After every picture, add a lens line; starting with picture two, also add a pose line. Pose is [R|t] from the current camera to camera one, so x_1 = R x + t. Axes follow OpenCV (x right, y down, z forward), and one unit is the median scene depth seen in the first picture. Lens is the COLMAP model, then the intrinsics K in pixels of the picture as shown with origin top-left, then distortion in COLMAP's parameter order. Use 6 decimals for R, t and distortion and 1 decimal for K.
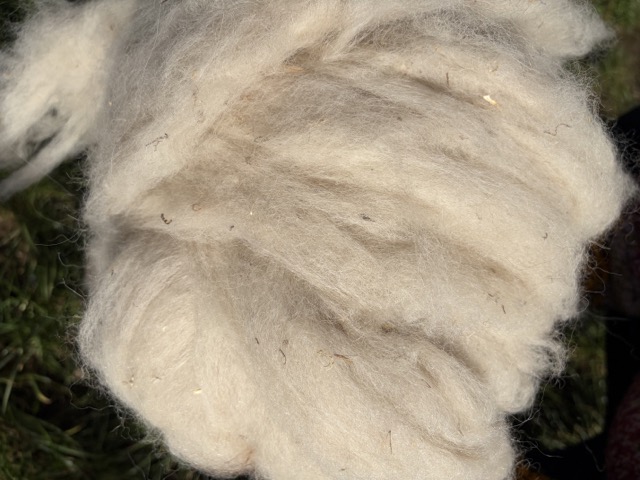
lens RADIAL K [[530.4, 0, 324.4], [0, 530.4, 241.8], [0, 0, 1]] dist [0.053605, -0.000797]
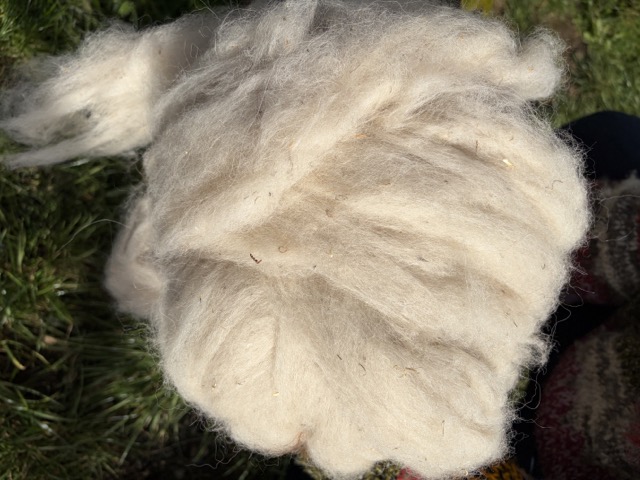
lens RADIAL K [[530.4, 0, 317.6], [0, 530.4, 240.8], [0, 0, 1]] dist [0.053605, -0.000797]
pose [[0.987023, -0.012020, 0.160126, -0.365282], [-0.001014, 0.996708, 0.081068, -0.188888], [-0.160573, -0.080179, 0.983762, -0.217024]]
